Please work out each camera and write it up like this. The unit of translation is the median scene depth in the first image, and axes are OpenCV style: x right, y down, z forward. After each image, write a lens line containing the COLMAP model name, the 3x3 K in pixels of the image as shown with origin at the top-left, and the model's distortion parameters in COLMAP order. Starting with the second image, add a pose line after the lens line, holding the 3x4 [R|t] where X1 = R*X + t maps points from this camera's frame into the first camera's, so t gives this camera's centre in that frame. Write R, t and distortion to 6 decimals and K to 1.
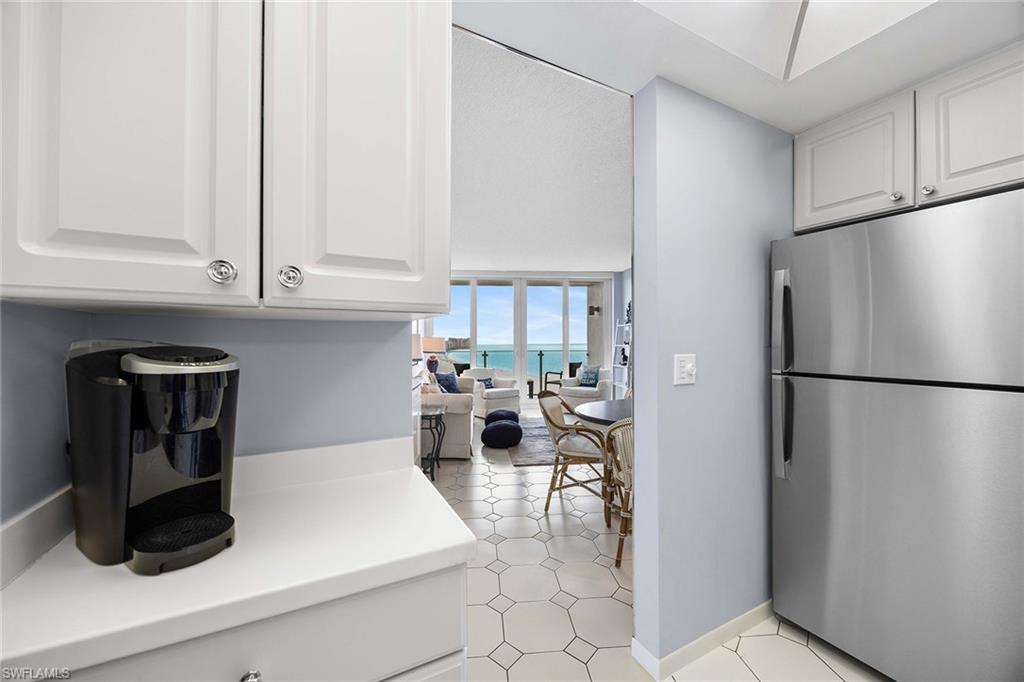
lens RADIAL K [[386.8, 0, 509.2], [0, 386.8, 338.7], [0, 0, 1]] dist [-0.001265, 0.000048]
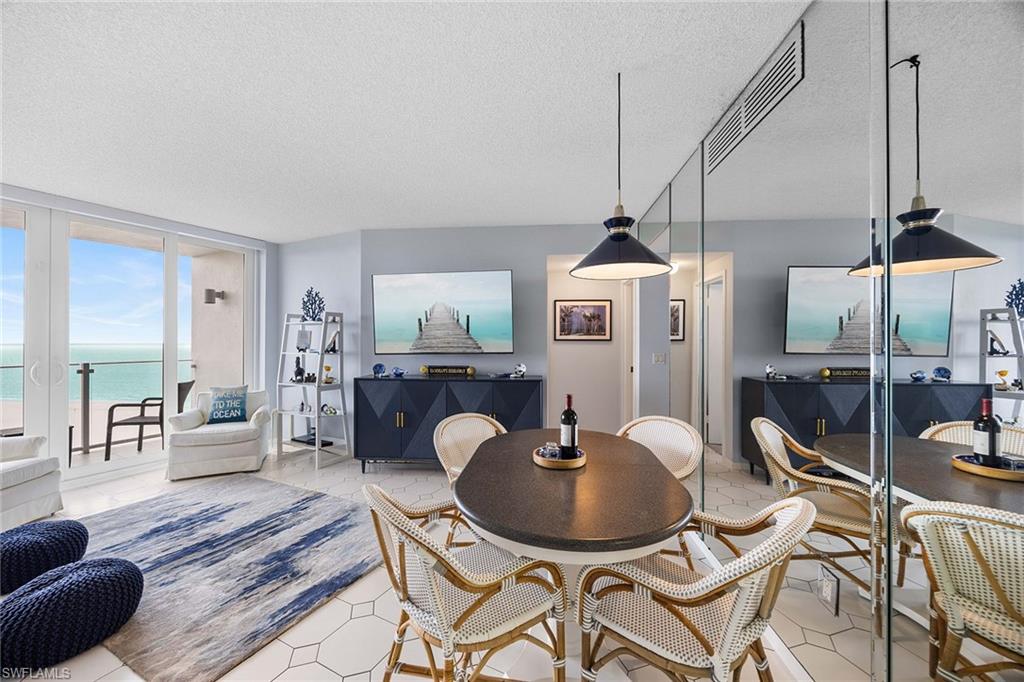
lens RADIAL K [[386.8, 0, 509.2], [0, 386.8, 338.7], [0, 0, 1]] dist [-0.001265, 0.000048]
pose [[0.529122, 0.007635, 0.848512, -0.179926], [-0.009035, 0.999954, -0.003364, -0.018707], [-0.848498, -0.005887, 0.529166, 0.750796]]
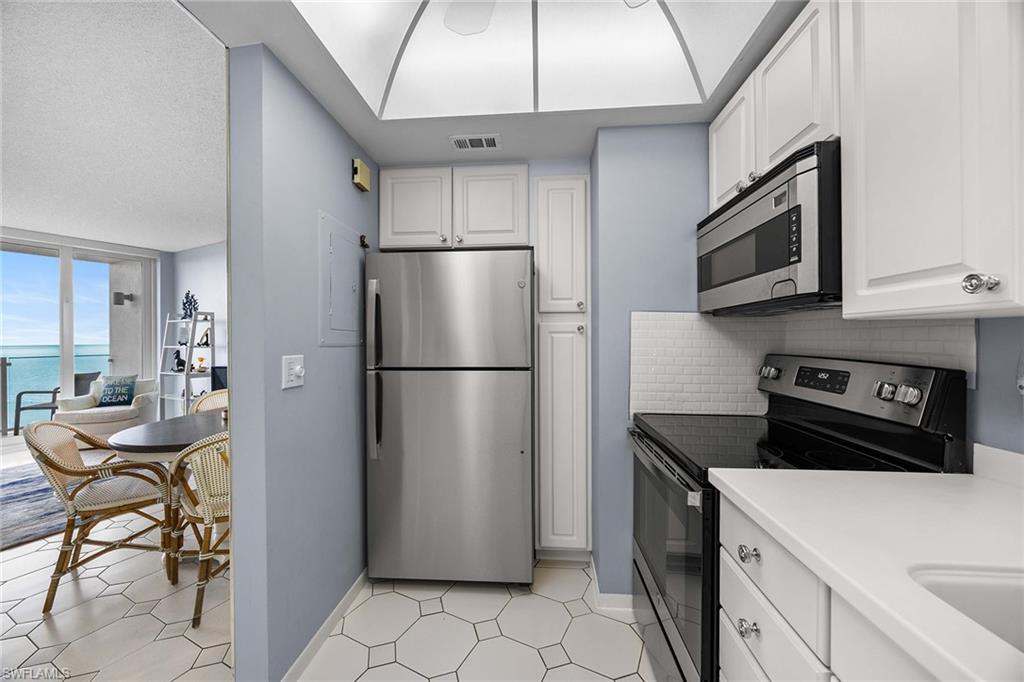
lens RADIAL K [[386.8, 0, 509.2], [0, 386.8, 338.7], [0, 0, 1]] dist [-0.001265, 0.000048]
pose [[0.527079, 0.000504, 0.849816, -0.039957], [-0.001891, 0.999998, 0.000579, -0.001248], [-0.849814, -0.001913, 0.527079, 0.027806]]
